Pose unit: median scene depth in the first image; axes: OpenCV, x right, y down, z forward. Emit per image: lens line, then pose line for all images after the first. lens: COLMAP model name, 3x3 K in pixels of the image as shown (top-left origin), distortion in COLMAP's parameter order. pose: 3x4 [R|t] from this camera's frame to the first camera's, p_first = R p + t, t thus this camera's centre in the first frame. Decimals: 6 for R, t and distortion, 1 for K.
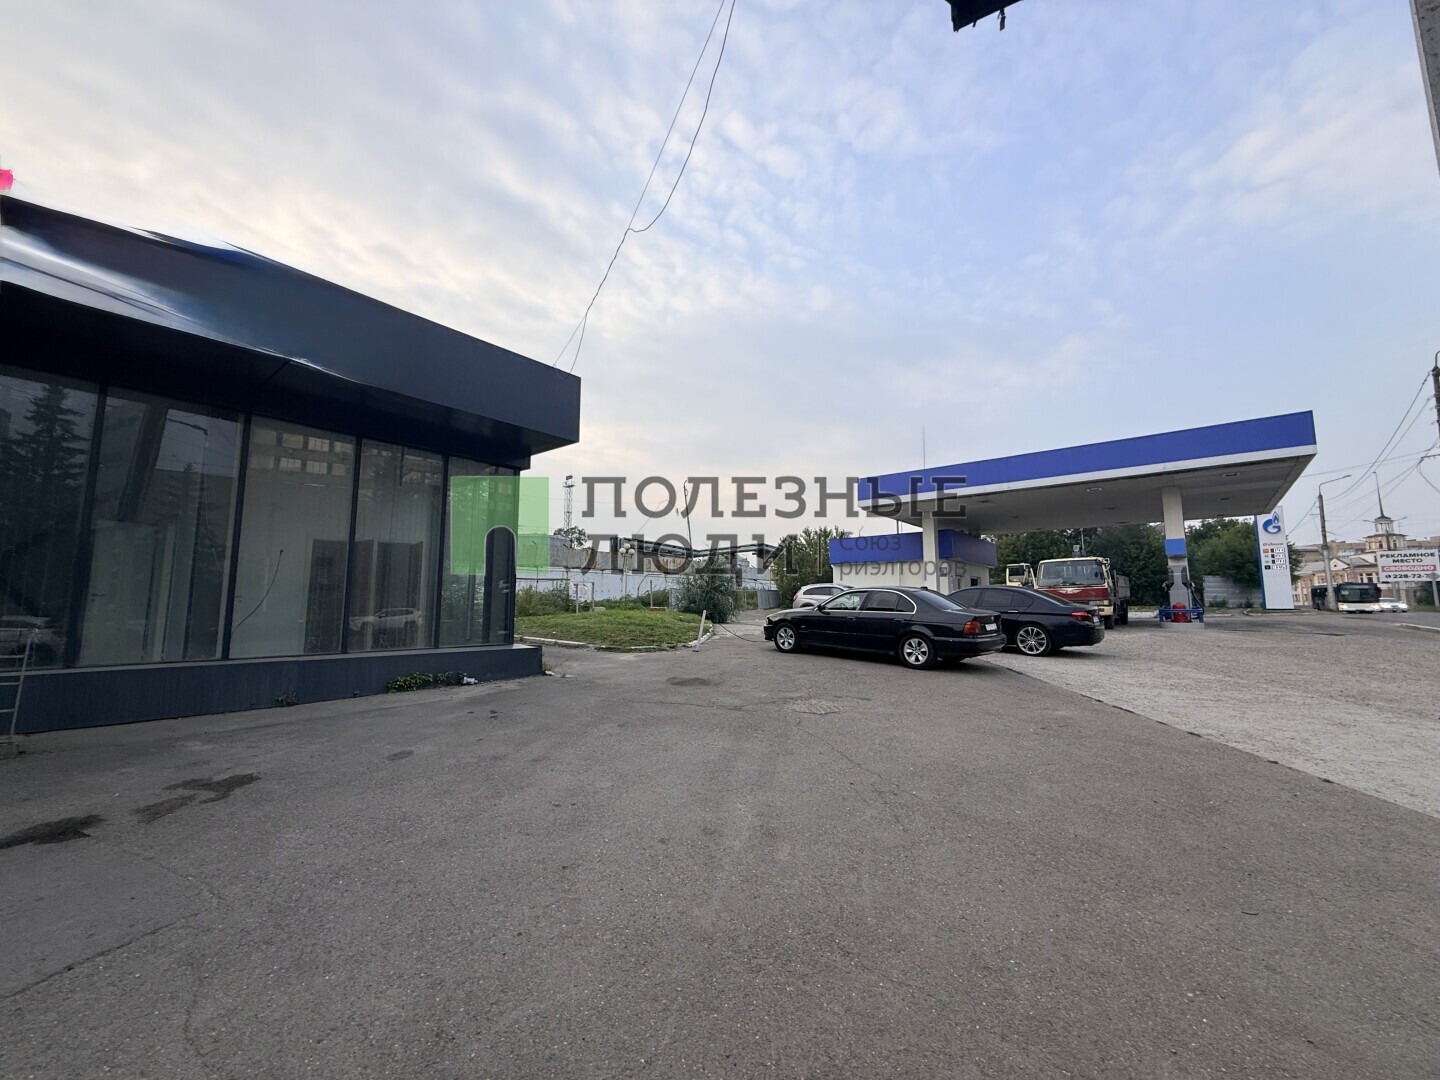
lens RADIAL K [[572.1, 0, 716.8], [0, 572.1, 540.7], [0, 0, 1]] dist [-0.000401, 0.000883]
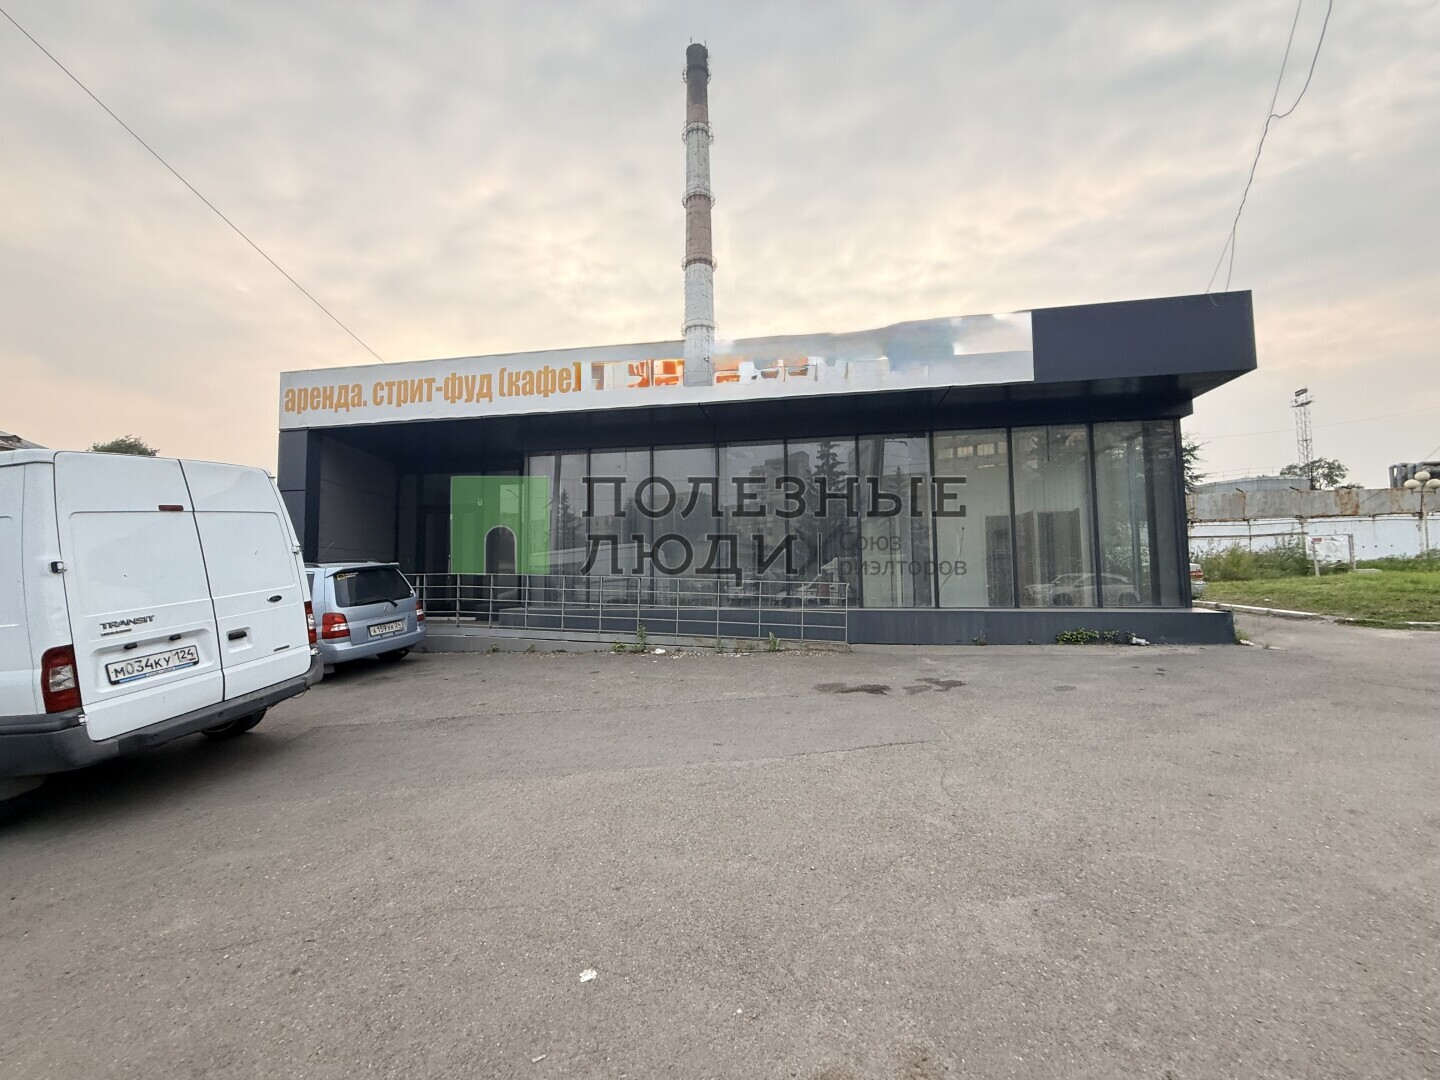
lens RADIAL K [[572.1, 0, 716.8], [0, 572.1, 540.7], [0, 0, 1]] dist [-0.000401, 0.000883]
pose [[0.481724, -0.063020, -0.874054, 0.090914], [0.112204, 0.993637, -0.009802, -0.003522], [0.869110, -0.093350, 0.485729, -0.106379]]
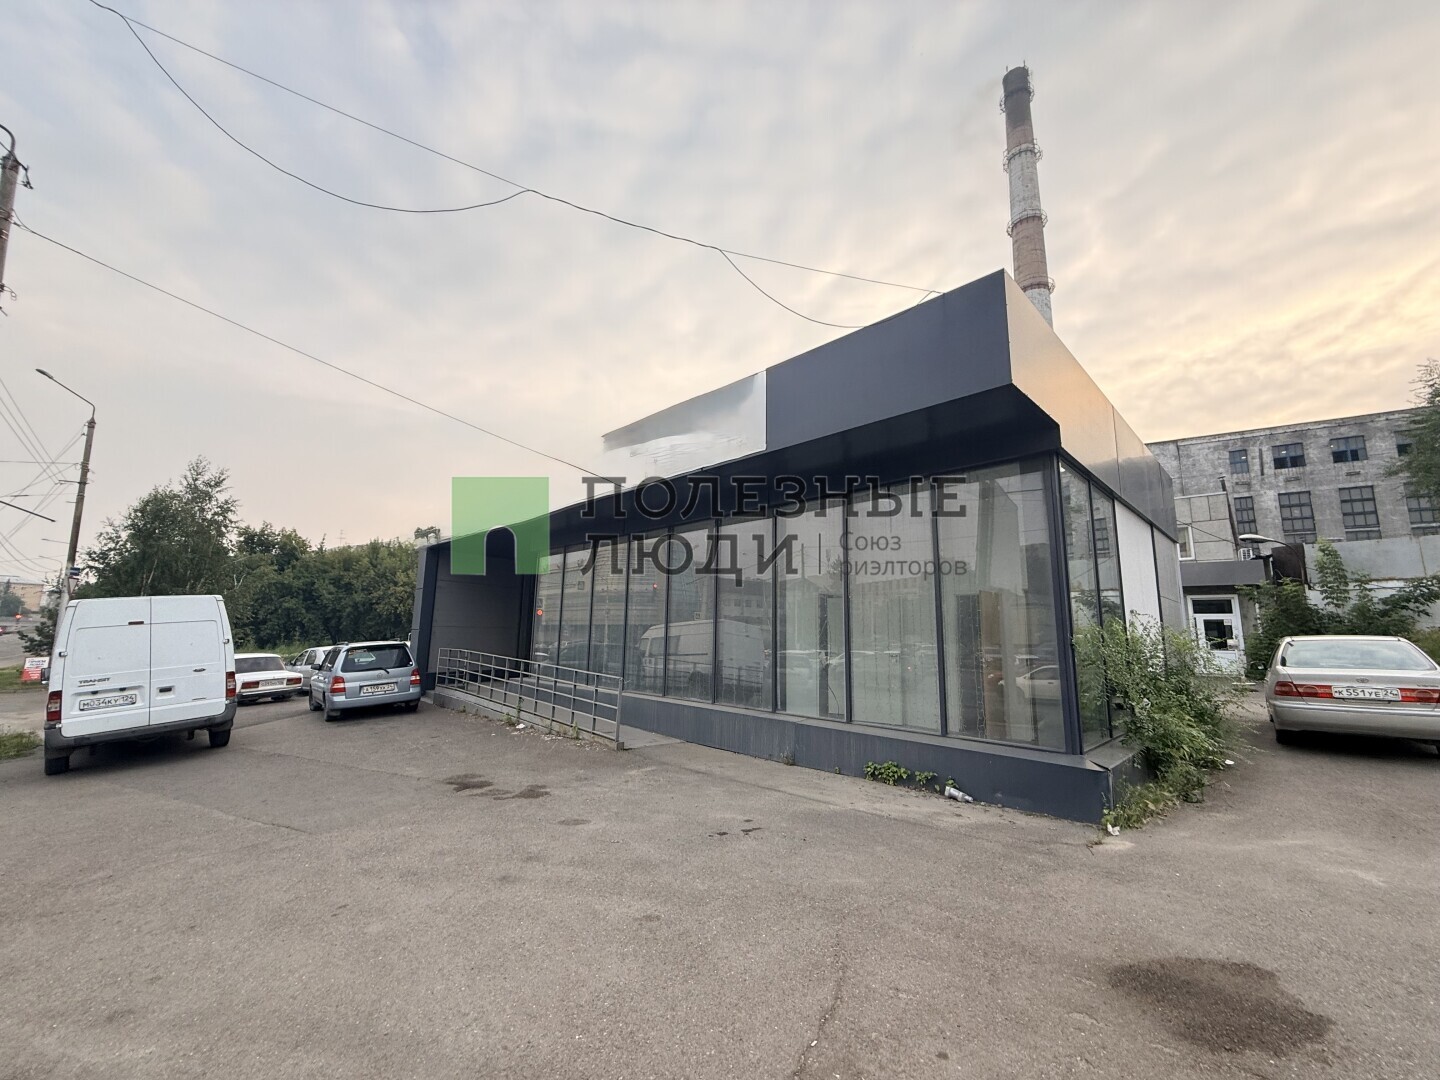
lens RADIAL K [[573.6, 0, 720.0], [0, 573.6, 540.0], [0, 0, 1]] dist [-0.002602, -0.000033]
pose [[-0.116981, -0.166560, -0.979068, 0.289342], [0.097264, 0.979176, -0.178199, 0.040714], [0.988360, -0.116074, -0.098345, 0.757626]]
